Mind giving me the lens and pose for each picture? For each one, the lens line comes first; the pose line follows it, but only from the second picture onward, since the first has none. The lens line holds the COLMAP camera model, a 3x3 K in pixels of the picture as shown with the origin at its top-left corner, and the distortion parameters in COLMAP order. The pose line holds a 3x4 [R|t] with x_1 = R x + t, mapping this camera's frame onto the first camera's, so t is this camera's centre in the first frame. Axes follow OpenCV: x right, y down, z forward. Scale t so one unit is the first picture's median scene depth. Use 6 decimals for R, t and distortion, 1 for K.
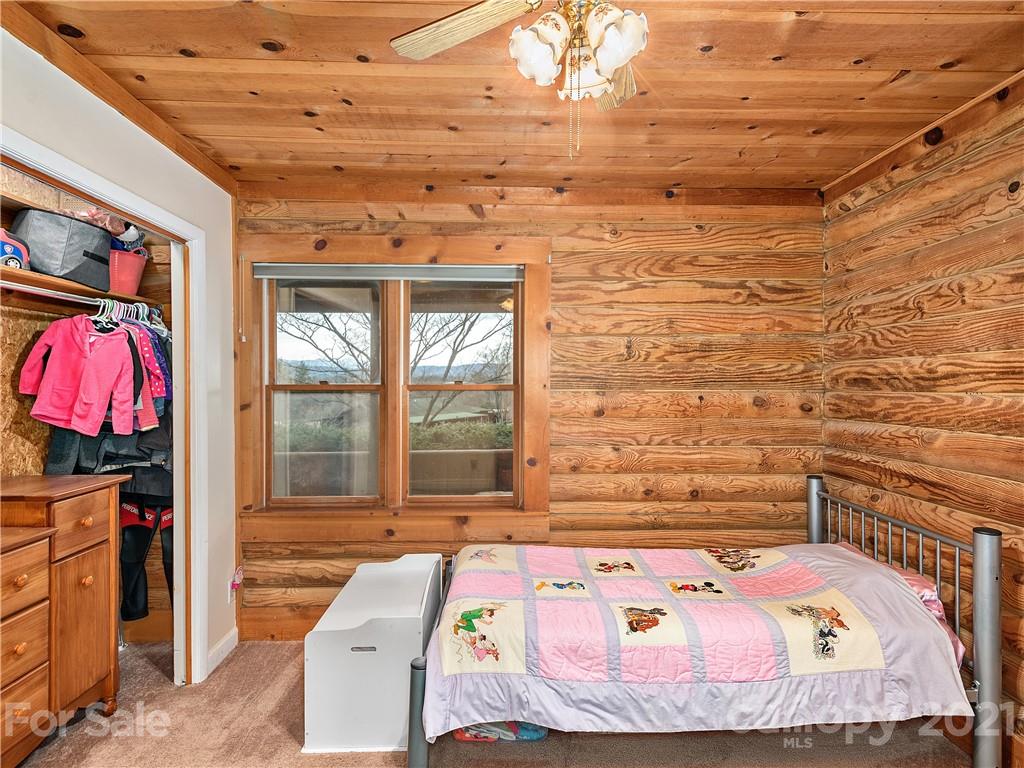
lens RADIAL K [[549.5, 0, 509.6], [0, 549.5, 390.4], [0, 0, 1]] dist [0.034785, -0.024192]
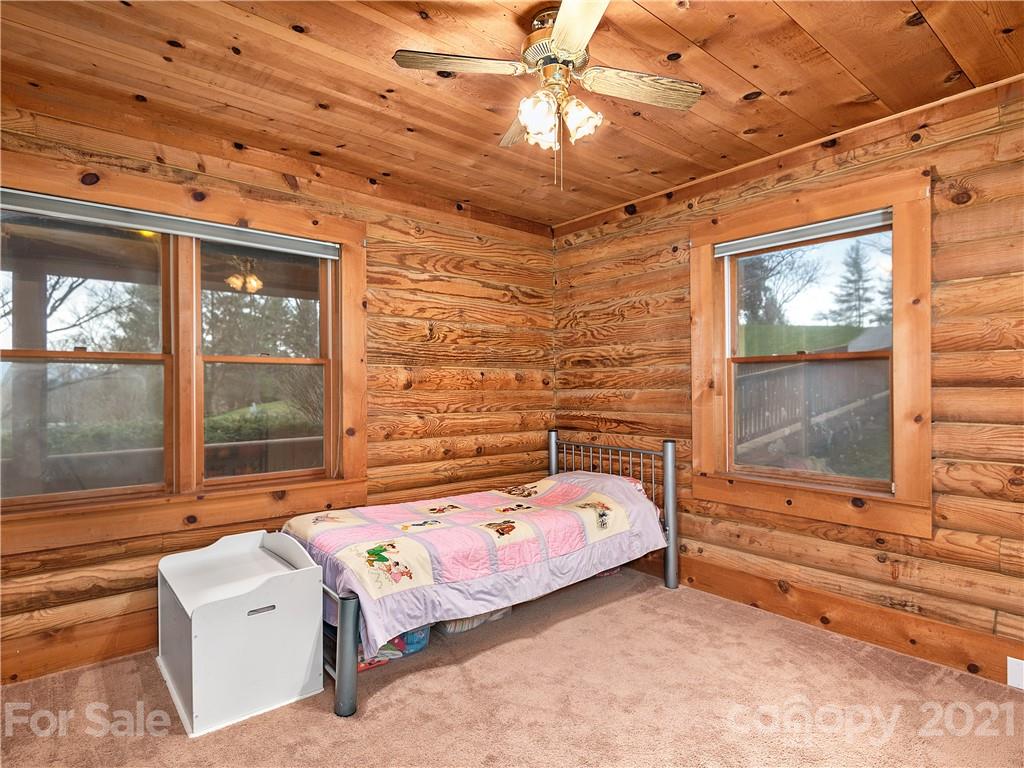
lens RADIAL K [[549.5, 0, 553.3], [0, 549.5, 389.6], [0, 0, 1]] dist [0.034785, -0.024192]
pose [[0.764275, -0.005176, 0.644870, -0.350194], [0.010525, 0.999935, -0.004447, 0.058580], [-0.644804, 0.010186, 0.764280, -0.065673]]
